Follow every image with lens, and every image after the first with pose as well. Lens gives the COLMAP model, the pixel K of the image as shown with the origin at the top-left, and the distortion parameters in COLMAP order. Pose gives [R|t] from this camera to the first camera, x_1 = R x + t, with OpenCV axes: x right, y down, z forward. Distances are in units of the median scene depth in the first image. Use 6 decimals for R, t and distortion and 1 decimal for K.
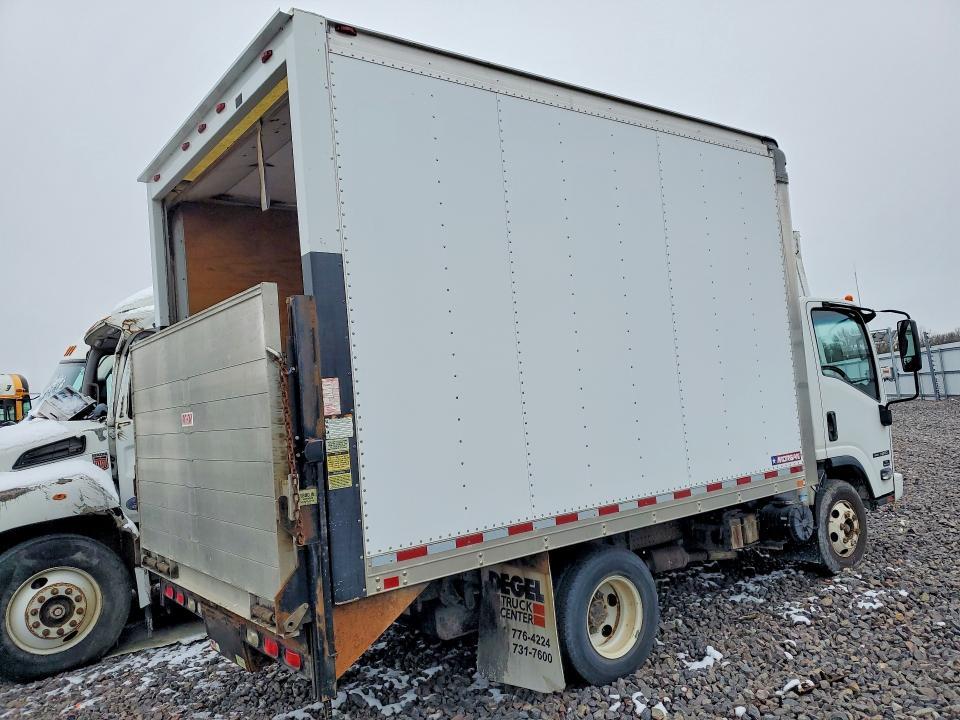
lens RADIAL K [[750.7, 0, 482.0], [0, 750.7, 356.8], [0, 0, 1]] dist [0.058023, -0.052919]
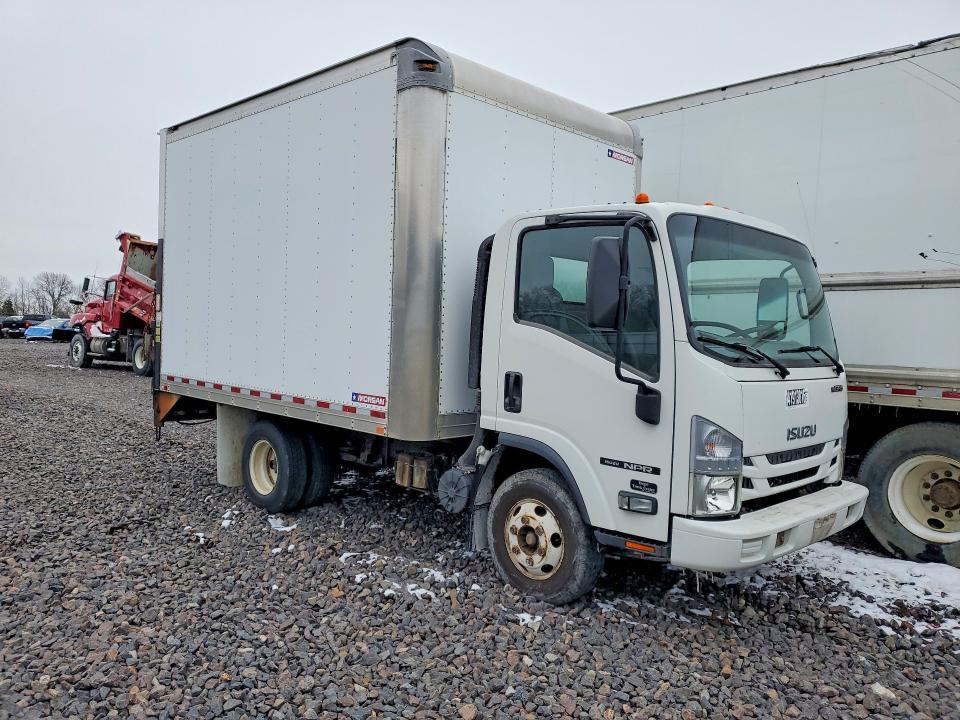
lens RADIAL K [[750.7, 0, 482.9], [0, 750.7, 360.3], [0, 0, 1]] dist [0.058023, -0.052919]
pose [[0.128027, 0.126145, -0.983716, 1.357651], [0.008623, 0.991699, 0.128291, -0.037157], [0.991733, -0.024908, 0.125877, 1.025702]]
